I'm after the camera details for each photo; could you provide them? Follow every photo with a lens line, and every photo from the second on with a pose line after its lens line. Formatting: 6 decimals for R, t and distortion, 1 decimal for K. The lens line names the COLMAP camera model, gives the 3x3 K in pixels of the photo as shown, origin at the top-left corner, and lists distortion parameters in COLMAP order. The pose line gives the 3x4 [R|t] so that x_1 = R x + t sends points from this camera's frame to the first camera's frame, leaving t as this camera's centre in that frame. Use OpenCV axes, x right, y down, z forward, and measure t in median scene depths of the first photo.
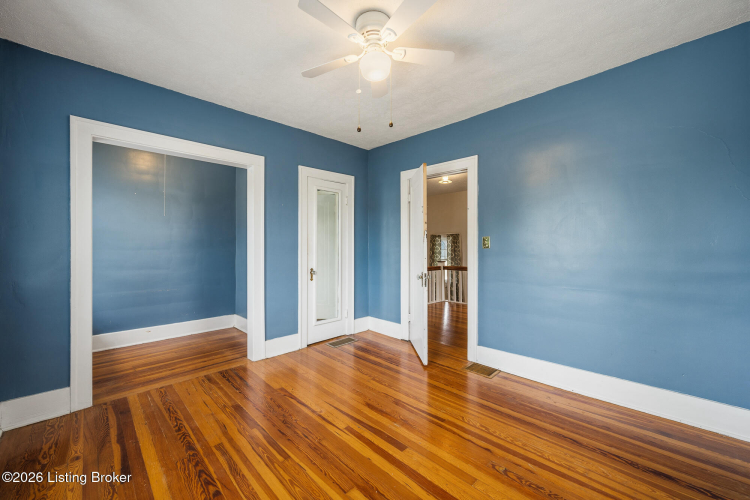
lens RADIAL K [[293.7, 0, 375.0], [0, 293.7, 250.0], [0, 0, 1]] dist [0.000050, 0.000025]
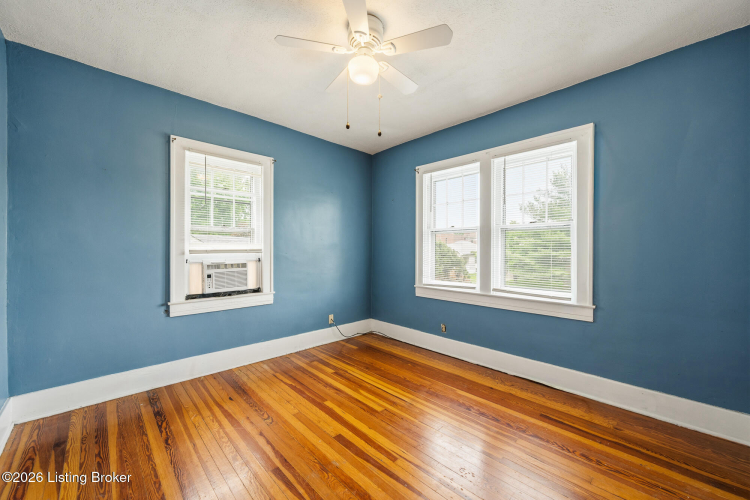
lens RADIAL K [[293.7, 0, 375.0], [0, 293.7, 250.0], [0, 0, 1]] dist [0.000050, 0.000025]
pose [[-0.999958, -0.002339, 0.008834, -0.020541], [-0.002293, 0.999984, 0.005230, -0.005058], [-0.008846, 0.005210, -0.999947, 0.914842]]
